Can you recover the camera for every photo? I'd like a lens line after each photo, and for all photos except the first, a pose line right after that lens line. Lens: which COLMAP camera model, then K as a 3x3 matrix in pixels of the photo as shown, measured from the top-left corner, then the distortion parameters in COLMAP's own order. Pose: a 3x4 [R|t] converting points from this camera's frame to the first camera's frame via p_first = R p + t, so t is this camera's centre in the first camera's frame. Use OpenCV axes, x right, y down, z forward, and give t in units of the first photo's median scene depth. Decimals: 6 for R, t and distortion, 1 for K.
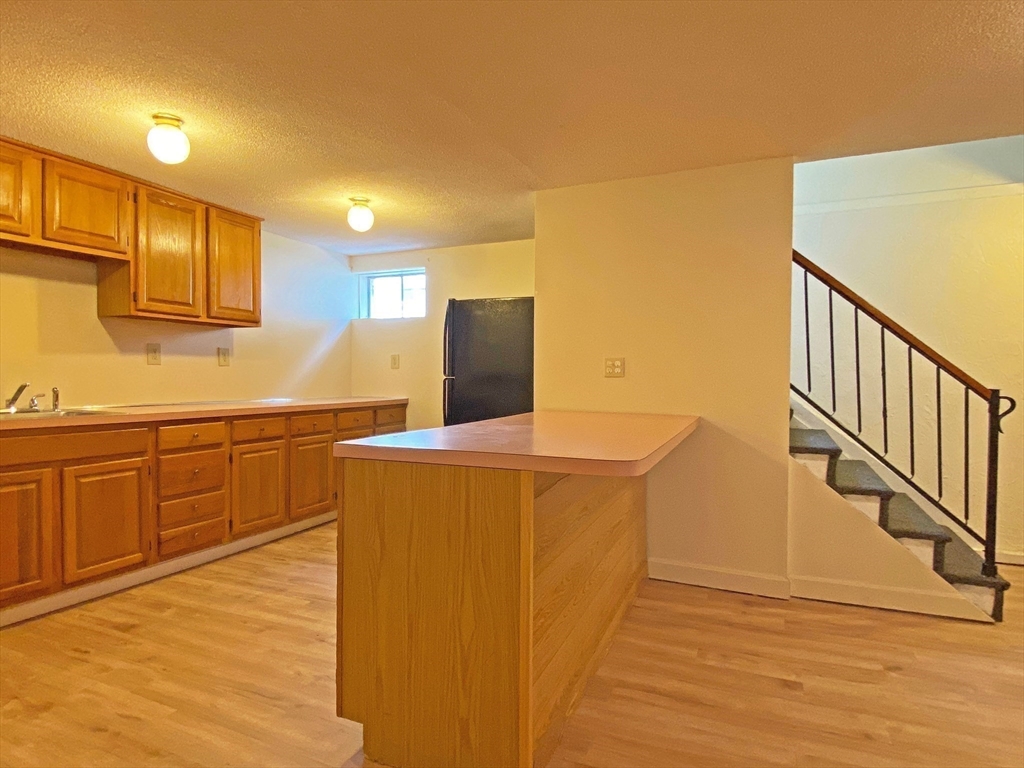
lens RADIAL K [[573.8, 0, 513.3], [0, 573.8, 391.7], [0, 0, 1]] dist [-0.003508, -0.005538]
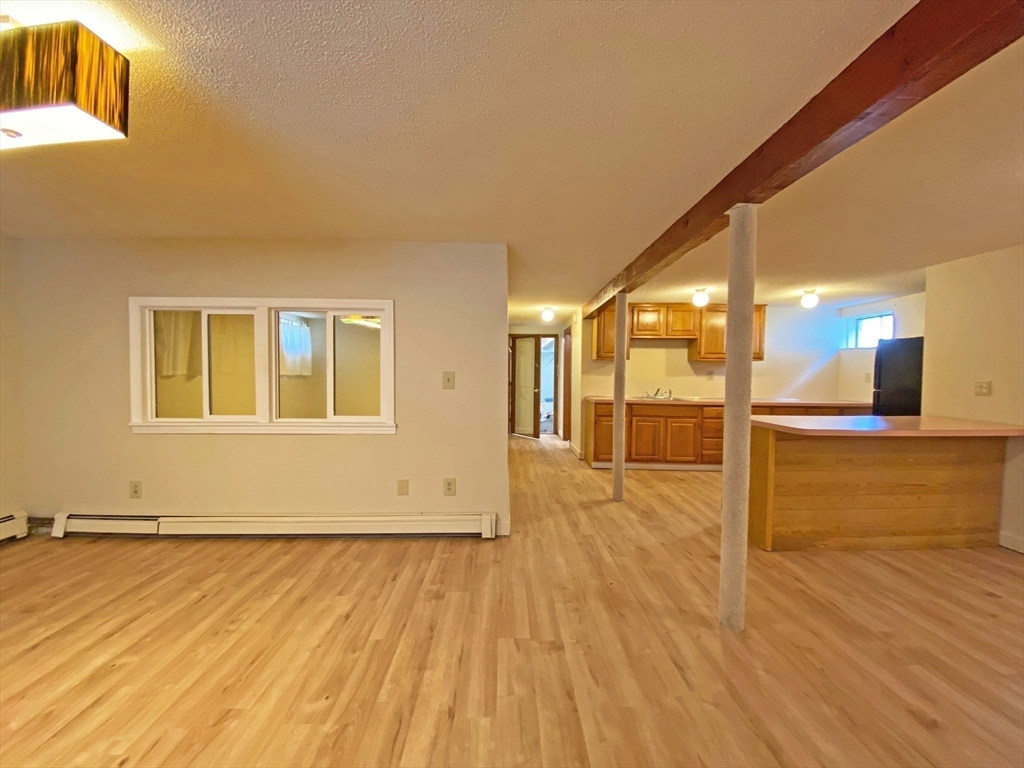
lens RADIAL K [[405.1, 0, 502.4], [0, 405.1, 389.5], [0, 0, 1]] dist [-0.022061, -0.004549]
pose [[0.397895, 0.034187, -0.916794, 0.636788], [-0.030359, 0.999249, 0.024086, -0.030188], [0.916928, 0.018249, 0.398634, -0.483287]]
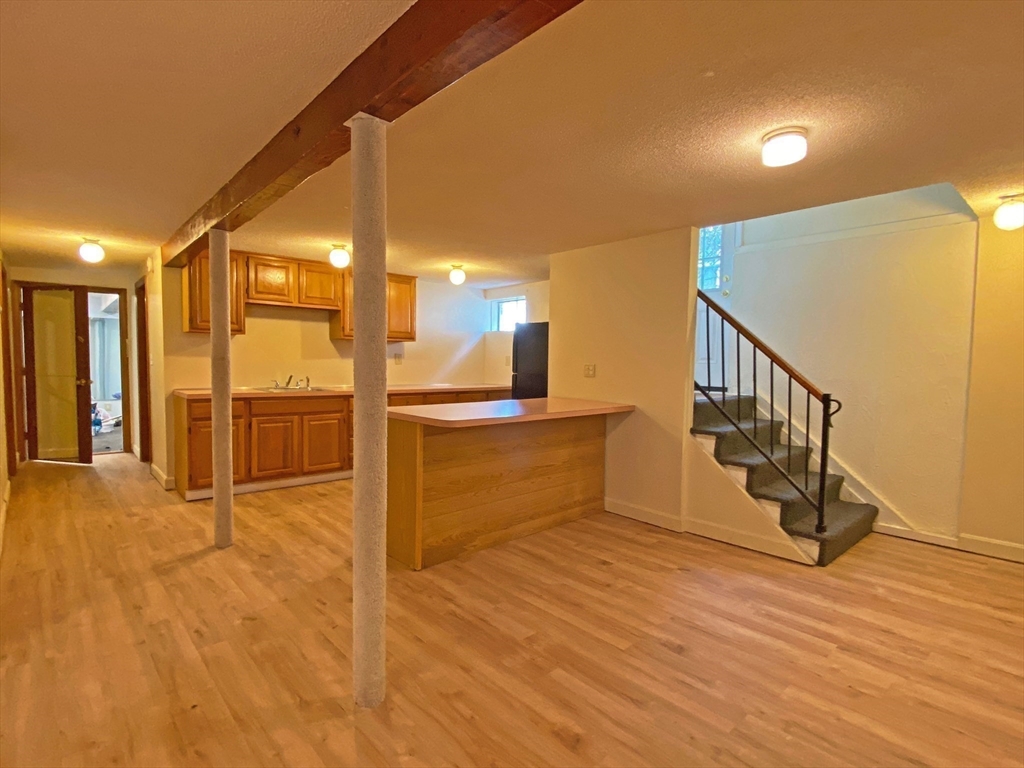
lens RADIAL K [[504.8, 0, 511.7], [0, 504.8, 389.8], [0, 0, 1]] dist [0.027348, -0.000985]
pose [[0.915947, 0.031446, -0.400065, 0.585326], [-0.020949, 0.999313, 0.030586, -0.031417], [0.400752, -0.019635, 0.915976, -0.346639]]
